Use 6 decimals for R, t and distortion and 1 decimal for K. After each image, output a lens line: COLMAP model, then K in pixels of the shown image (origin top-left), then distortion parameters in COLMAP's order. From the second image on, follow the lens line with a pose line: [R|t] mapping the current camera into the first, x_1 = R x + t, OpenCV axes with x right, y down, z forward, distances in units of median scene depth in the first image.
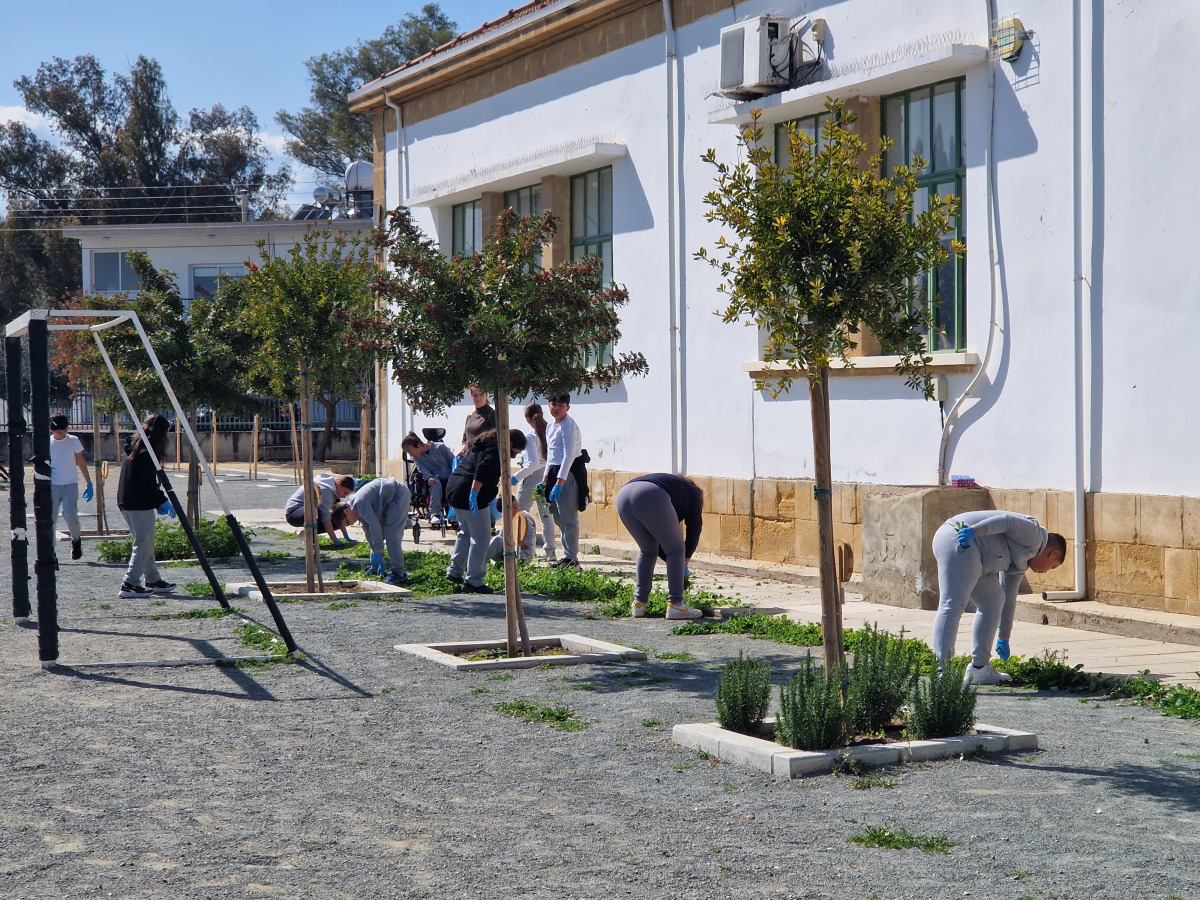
lens RADIAL K [[2431.6, 0, 597.5], [0, 2431.6, 448.7], [0, 0, 1]] dist [0.009195, 0.000000]
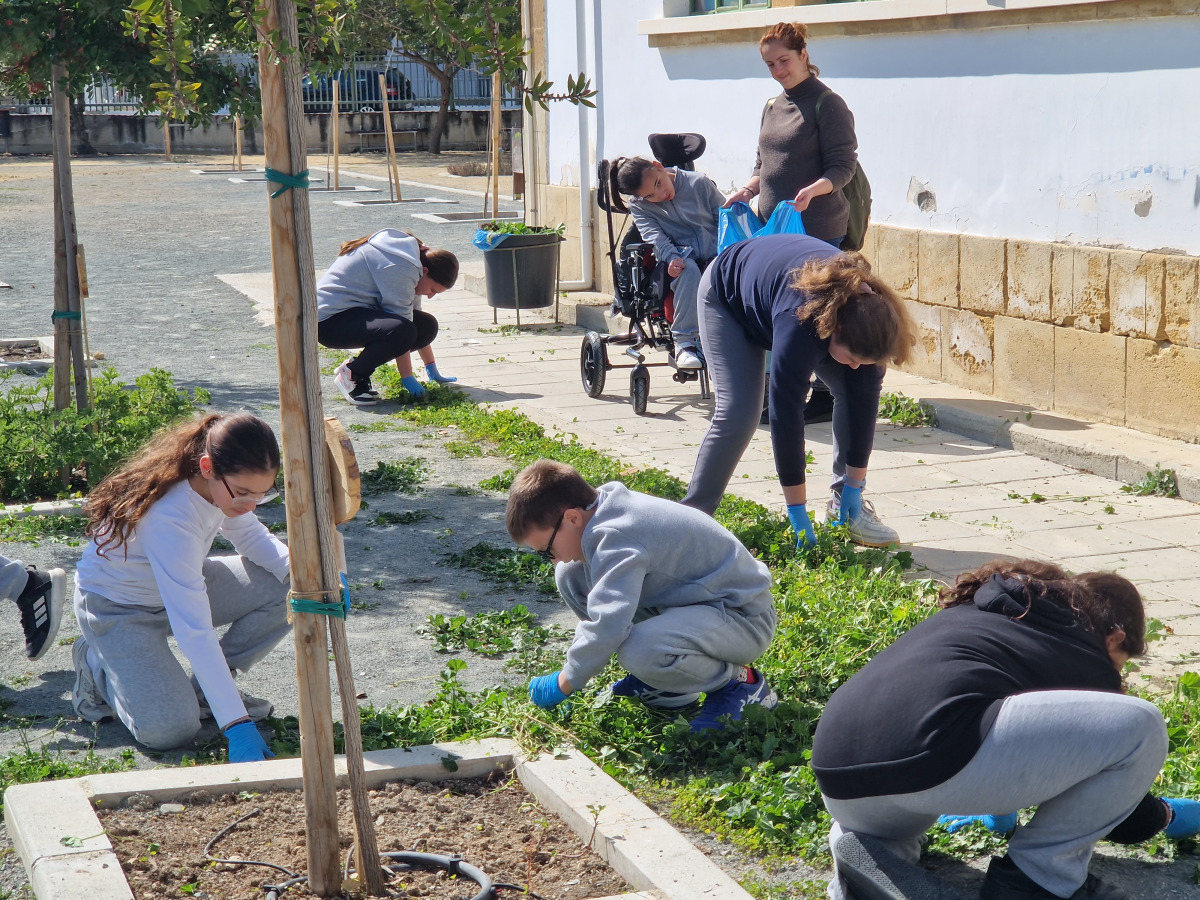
lens RADIAL K [[2431.6, 0, 603.8], [0, 2431.6, 448.1], [0, 0, 1]] dist [0.009195, 0.000000]
pose [[0.998839, -0.002187, -0.048127, -0.030667], [0.008627, 0.990941, 0.134023, -0.005758], [0.047398, -0.134283, 0.989809, 0.295985]]
